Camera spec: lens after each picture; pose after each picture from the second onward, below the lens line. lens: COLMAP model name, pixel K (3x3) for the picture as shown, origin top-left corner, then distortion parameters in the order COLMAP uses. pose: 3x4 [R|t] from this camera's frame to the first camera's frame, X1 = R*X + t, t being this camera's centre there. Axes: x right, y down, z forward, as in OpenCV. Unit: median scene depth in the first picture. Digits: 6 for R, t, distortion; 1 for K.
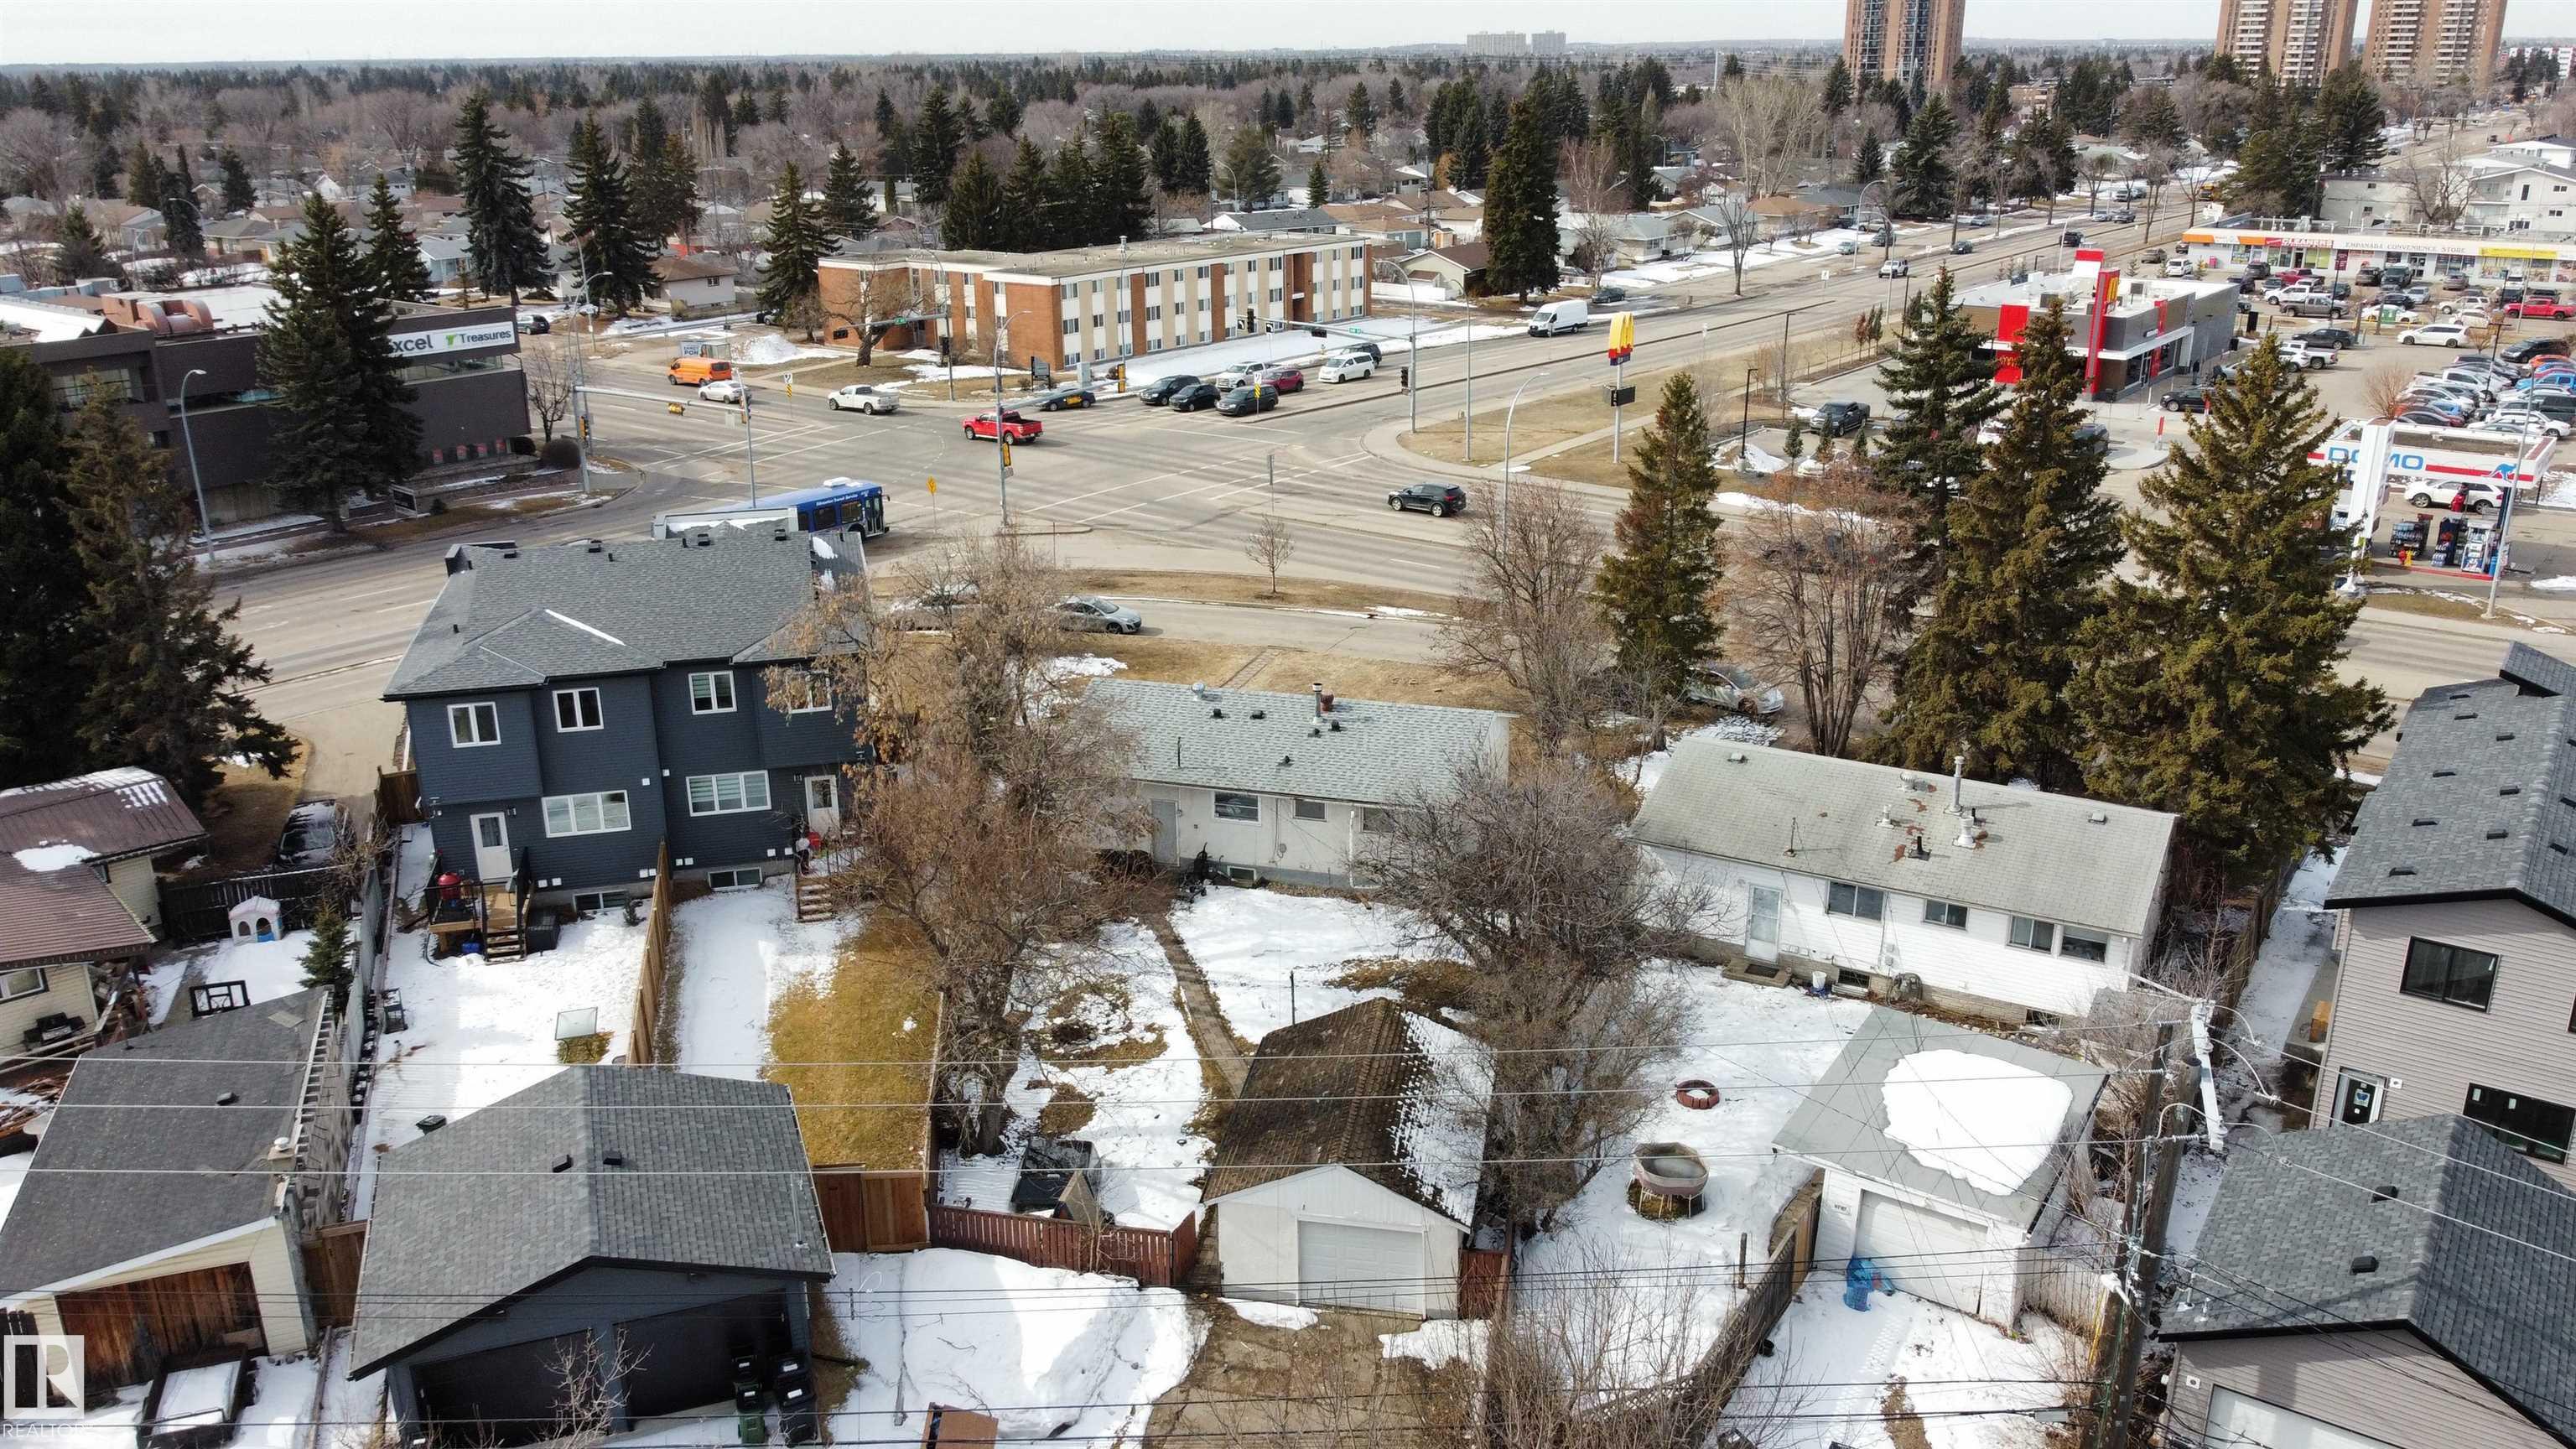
lens RADIAL K [[1926.8, 0, 1278.6], [0, 1926.8, 716.3], [0, 0, 1]] dist [-0.000542, -0.006592]
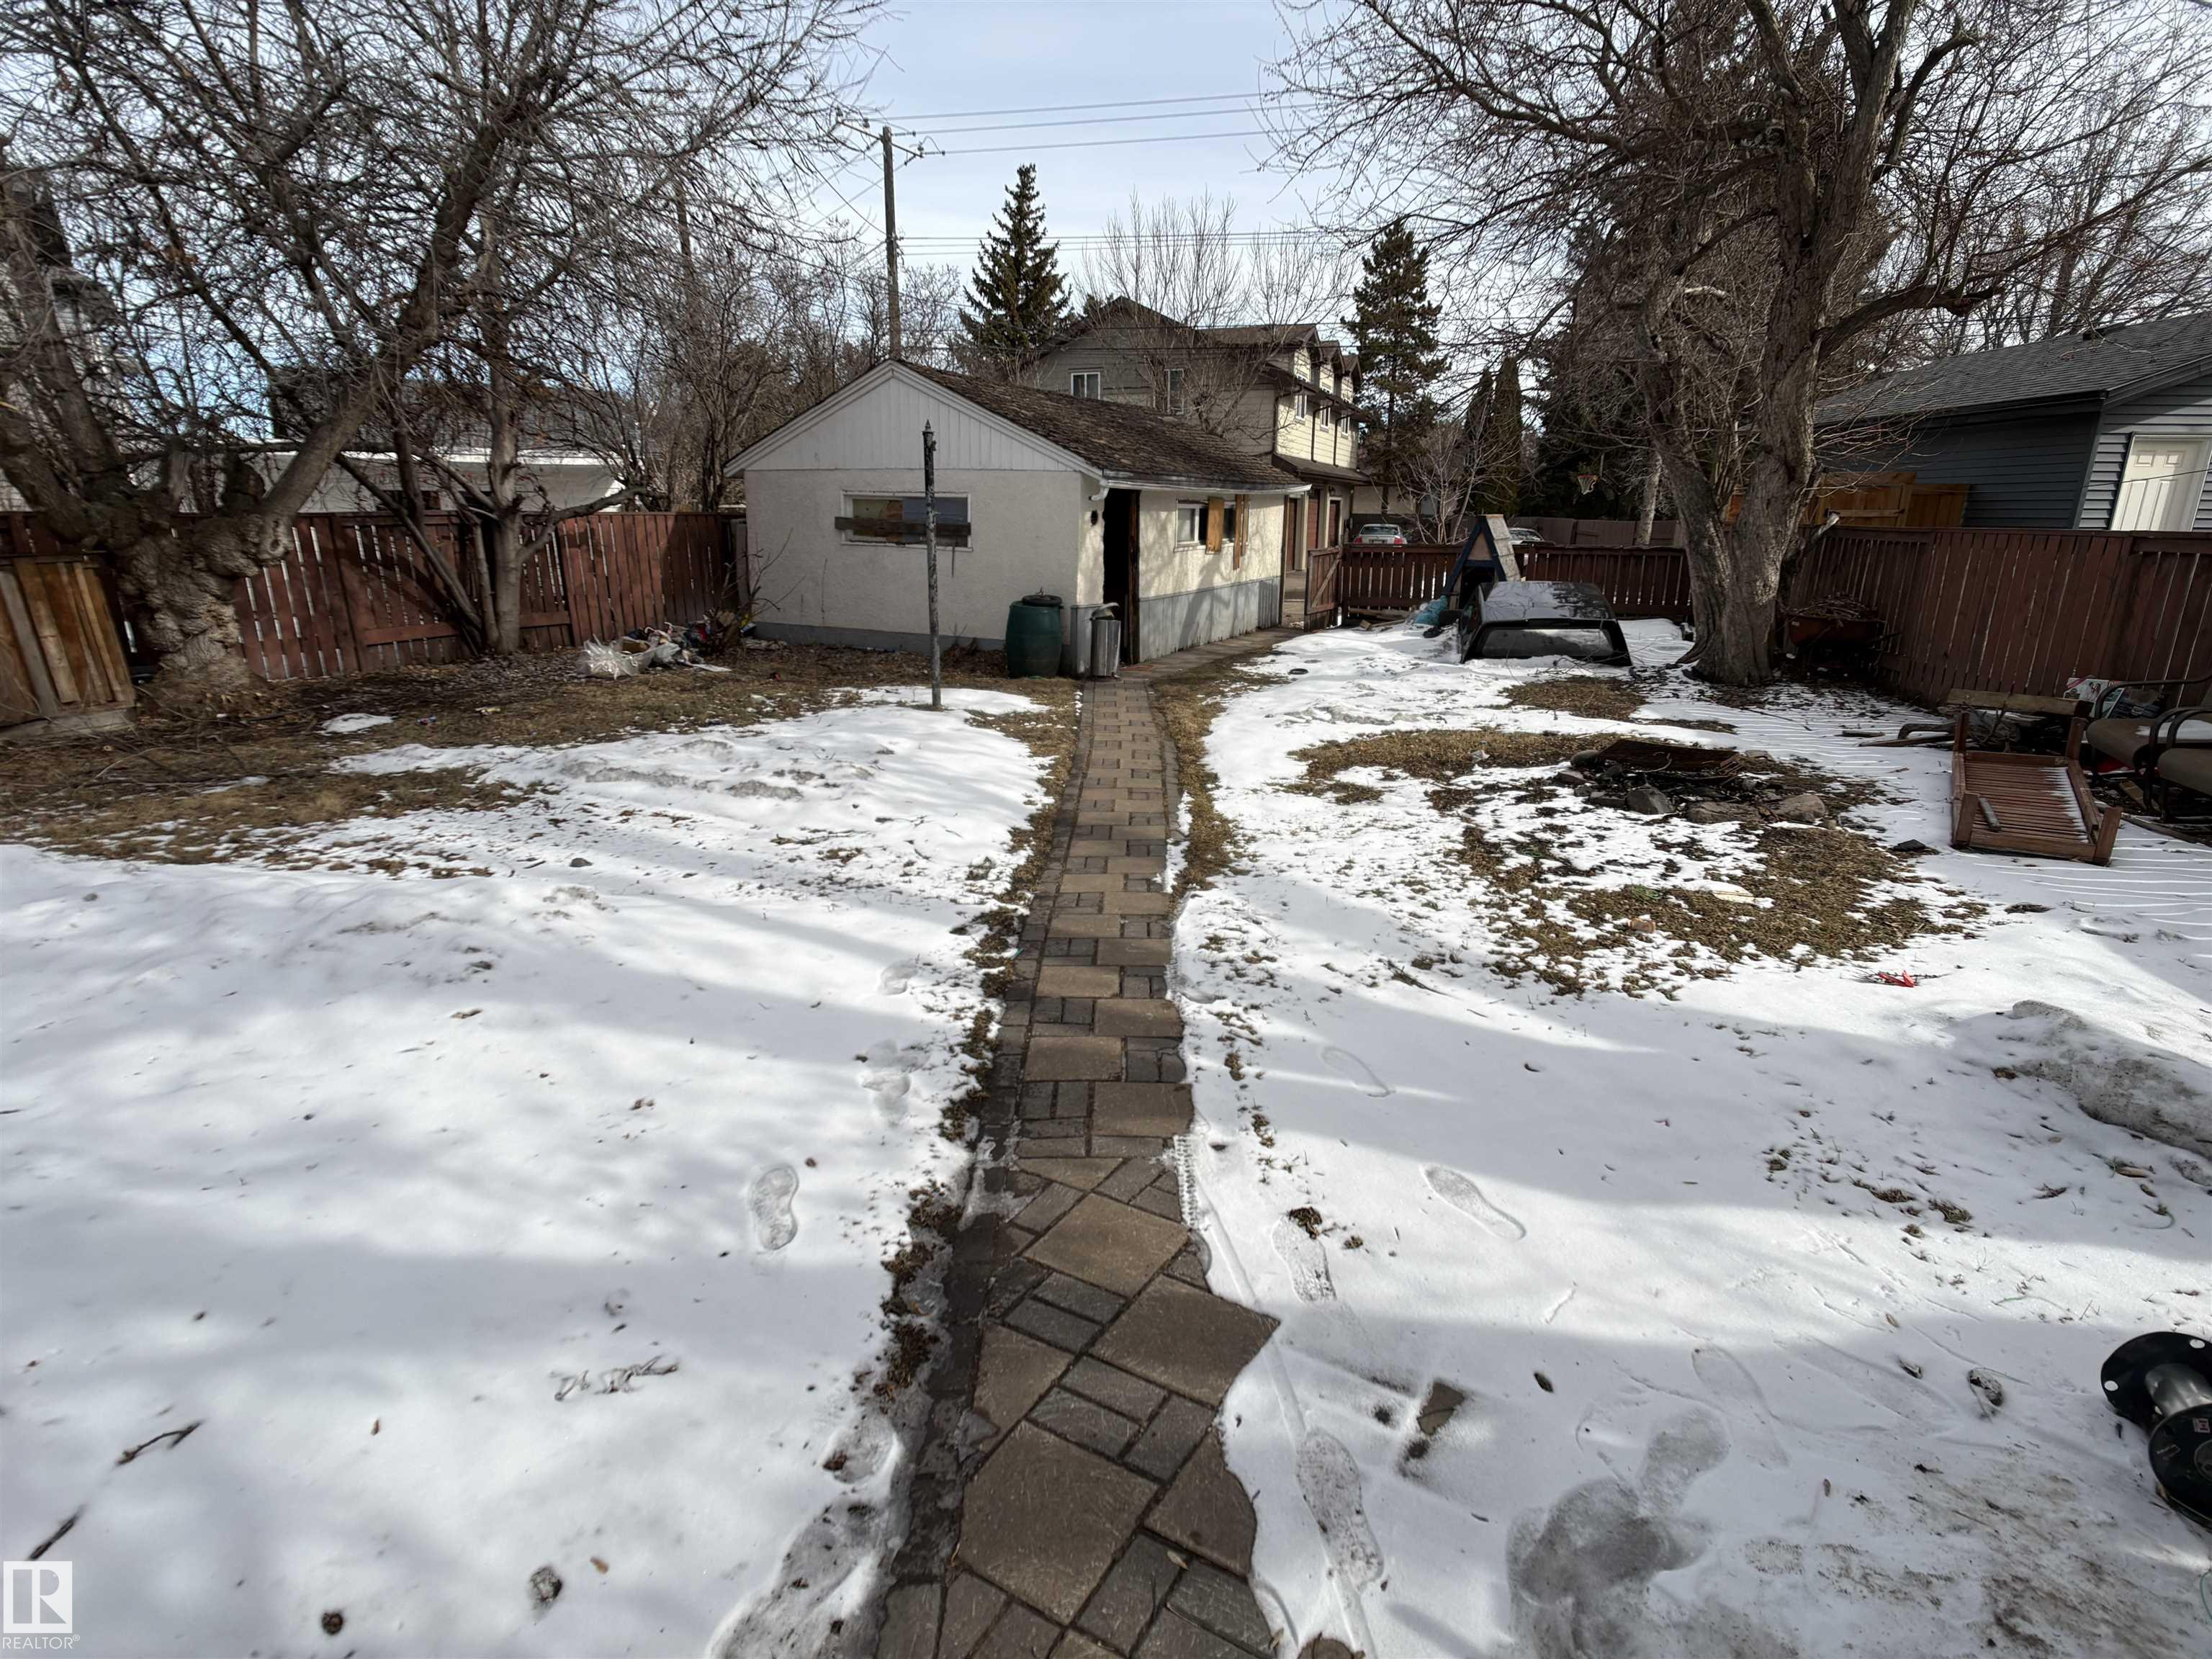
lens RADIAL K [[1111.7, 0, 1109.4], [0, 1111.7, 837.8], [0, 0, 1]] dist [-0.037463, 0.016522]
pose [[-0.959077, -0.073779, 0.273363, -0.073049], [0.095808, 0.823944, 0.558513, 0.081120], [-0.266442, 0.561848, -0.783158, 1.086704]]
